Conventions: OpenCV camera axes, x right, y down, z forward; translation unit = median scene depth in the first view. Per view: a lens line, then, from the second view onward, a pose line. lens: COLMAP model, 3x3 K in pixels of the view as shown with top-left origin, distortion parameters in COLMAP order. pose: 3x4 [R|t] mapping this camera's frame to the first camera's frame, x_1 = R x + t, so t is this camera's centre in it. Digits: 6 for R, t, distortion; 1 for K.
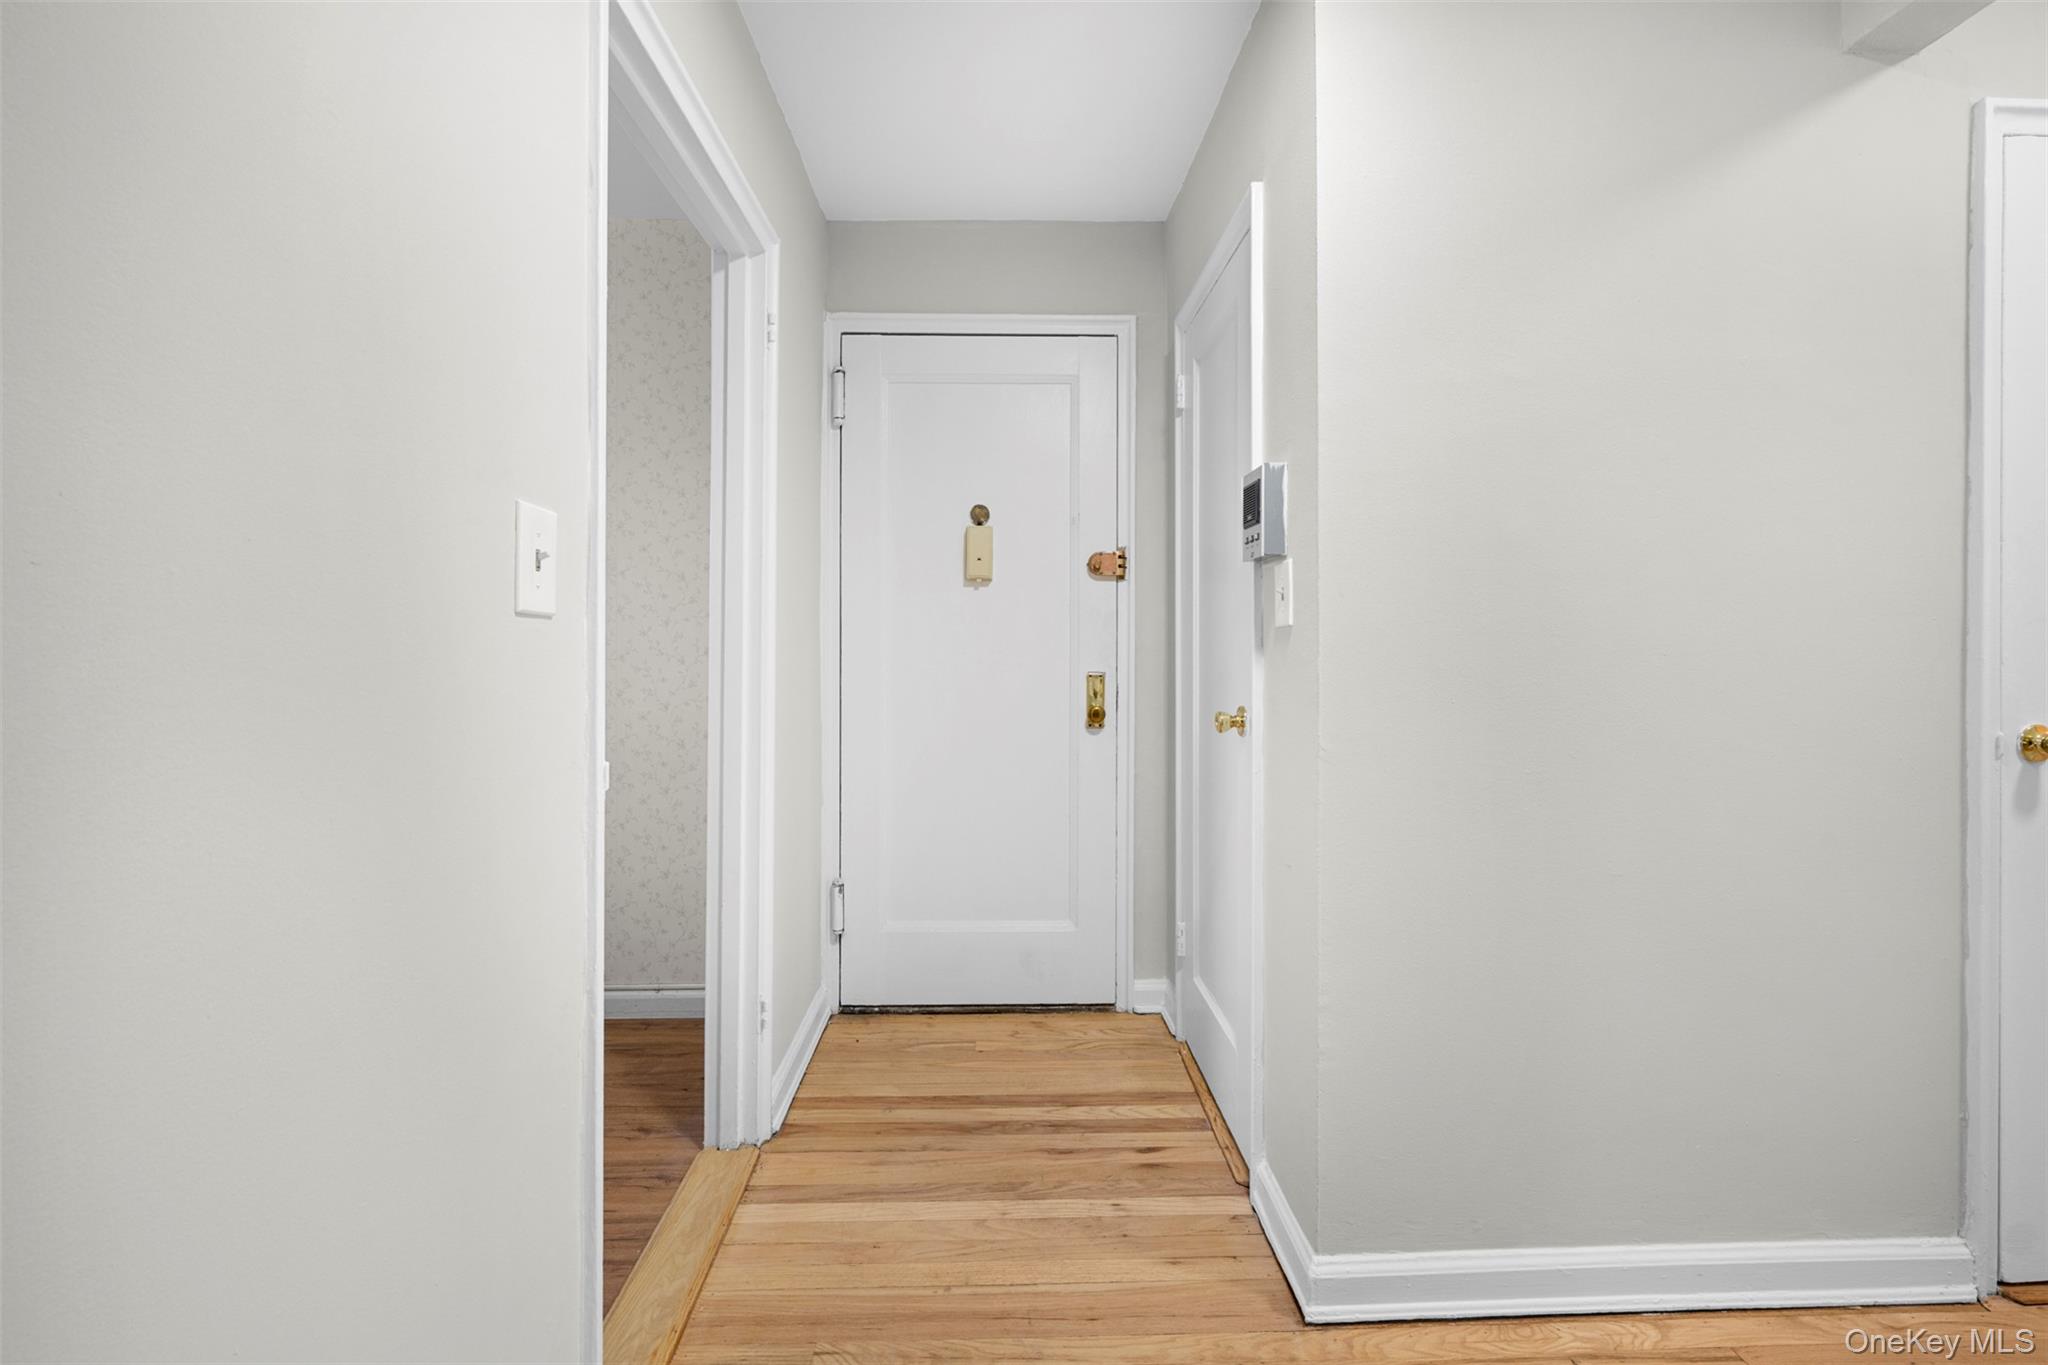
lens RADIAL K [[823.6, 0, 1007.5], [0, 823.6, 650.9], [0, 0, 1]] dist [0.000147, -0.000523]
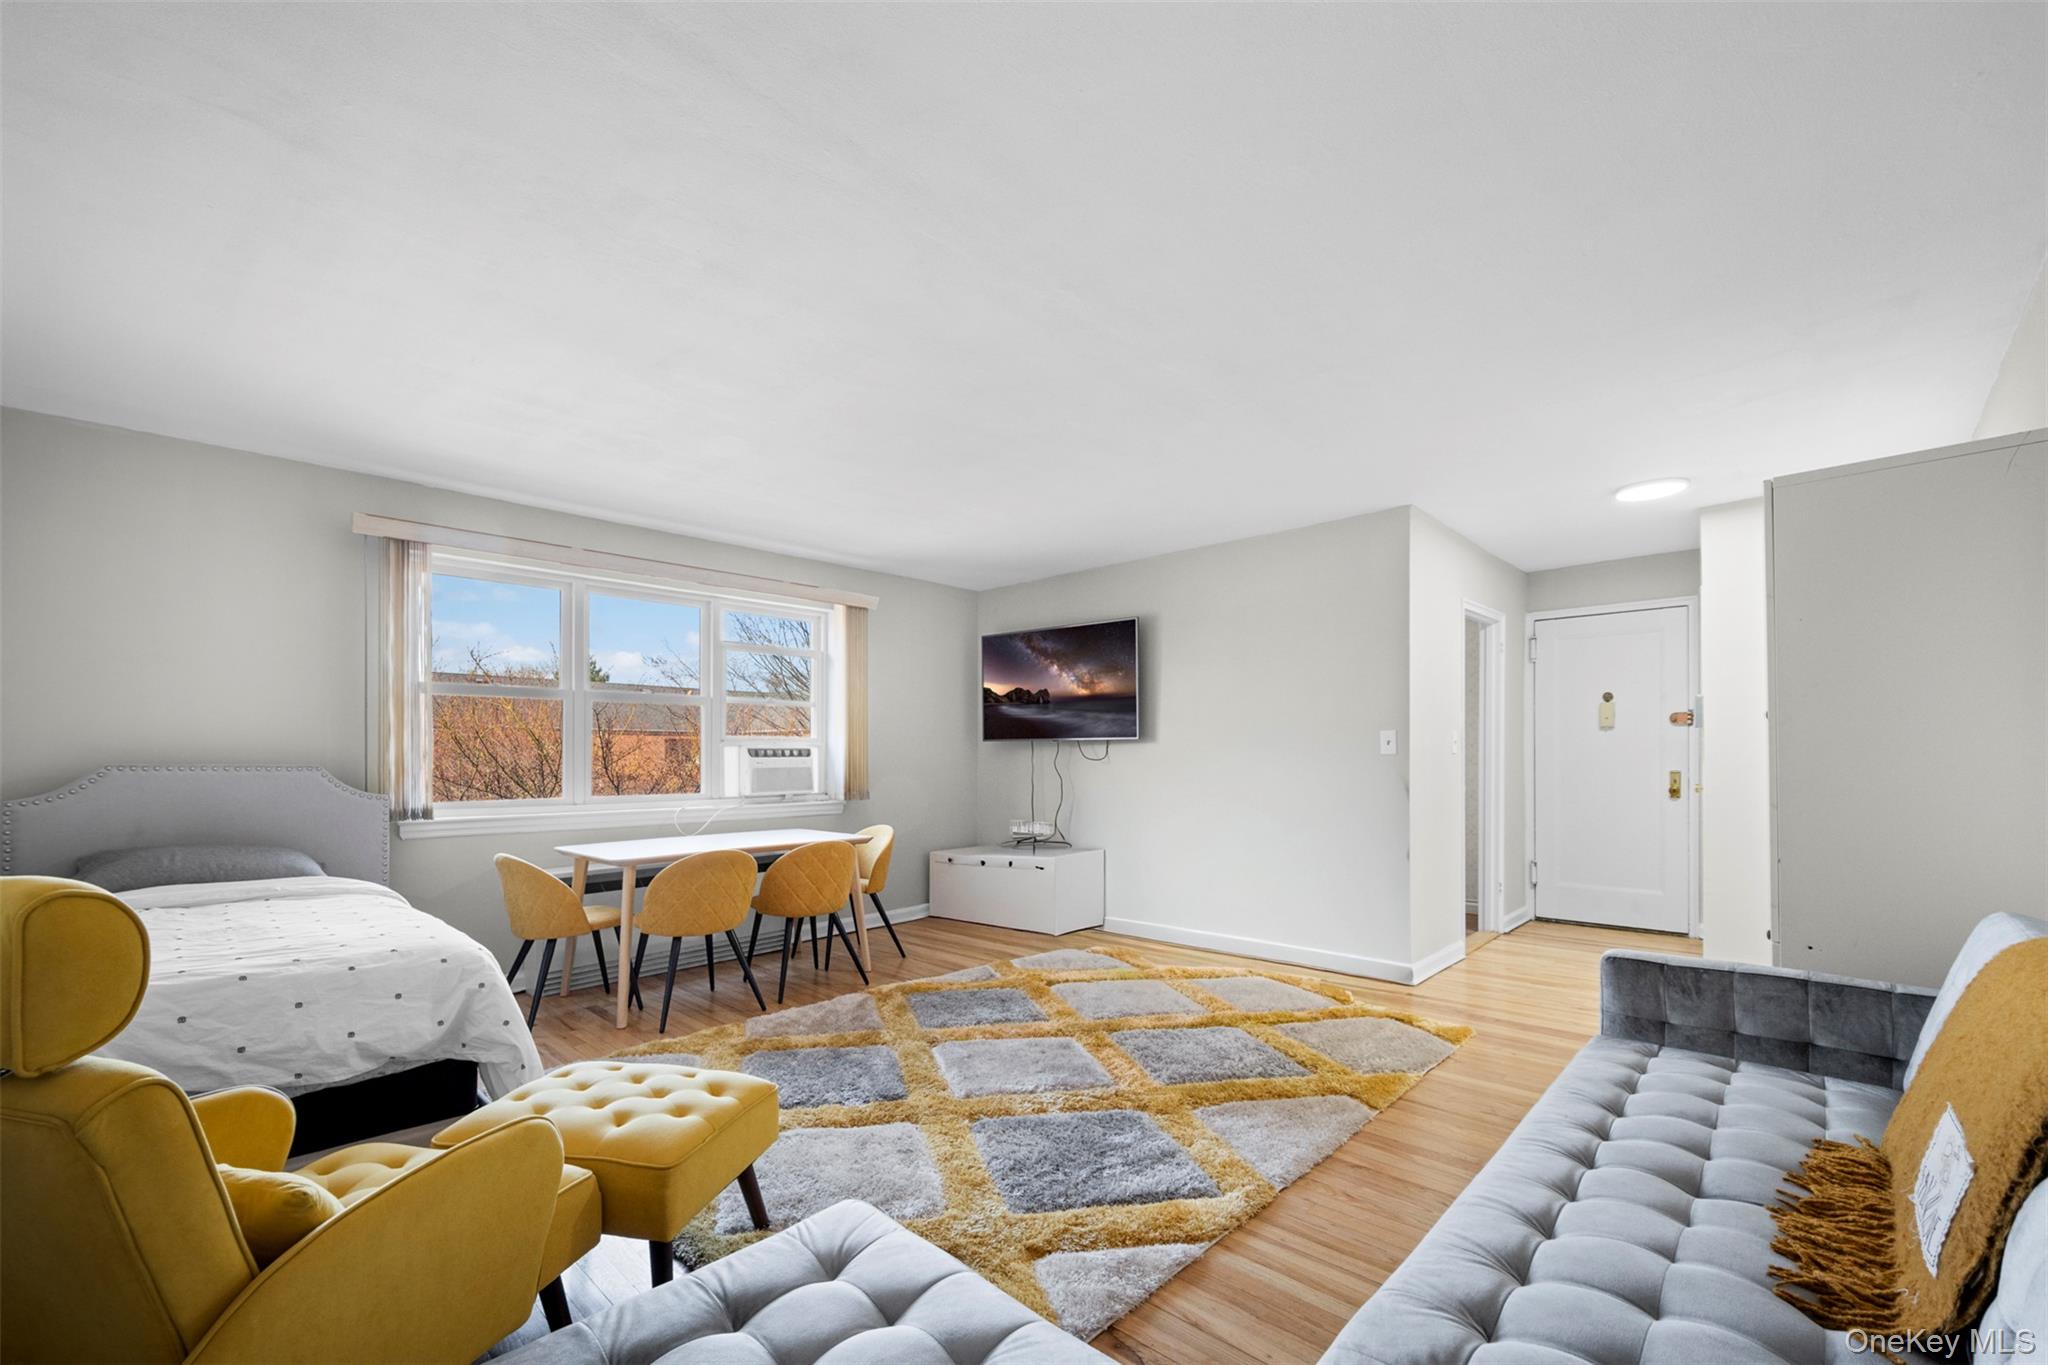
lens RADIAL K [[823.6, 0, 1035.9], [0, 823.6, 758.6], [0, 0, 1]] dist [0.000147, -0.000523]
pose [[0.714289, -0.003134, -0.699844, 0.442117], [0.005229, 0.999986, 0.000859, -0.015264], [0.699831, -0.004273, 0.714295, -1.730987]]
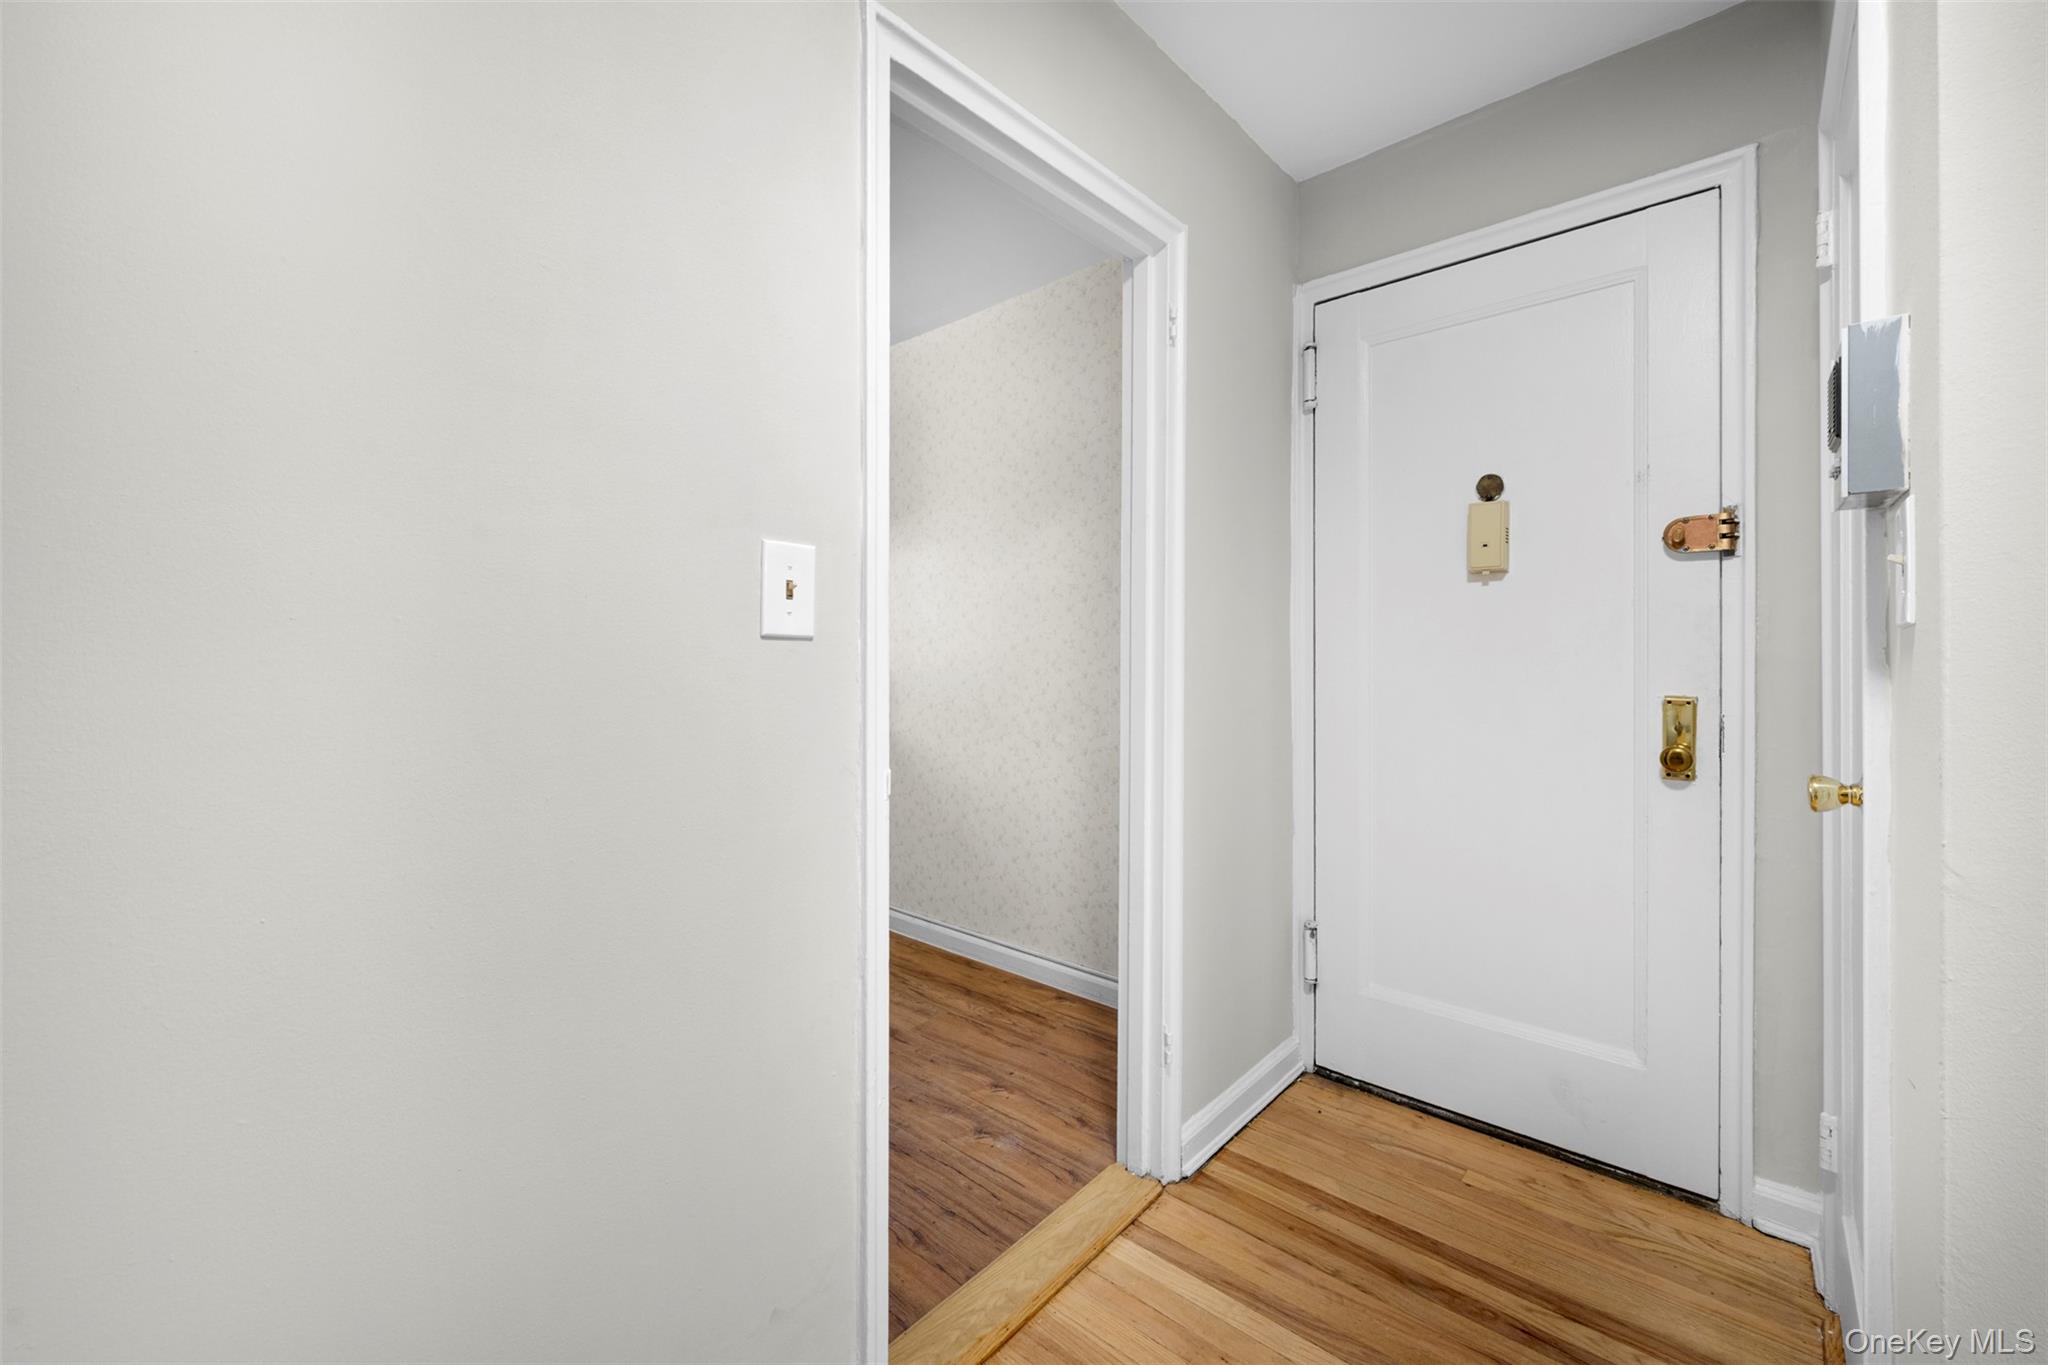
lens RADIAL K [[823.6, 0, 1033.5], [0, 823.6, 657.2], [0, 0, 1]] dist [0.000147, -0.000523]
pose [[0.737024, -0.001272, -0.675866, 0.187881], [0.000165, 0.999999, -0.001702, -0.005760], [0.675867, 0.001143, 0.737023, 0.157059]]
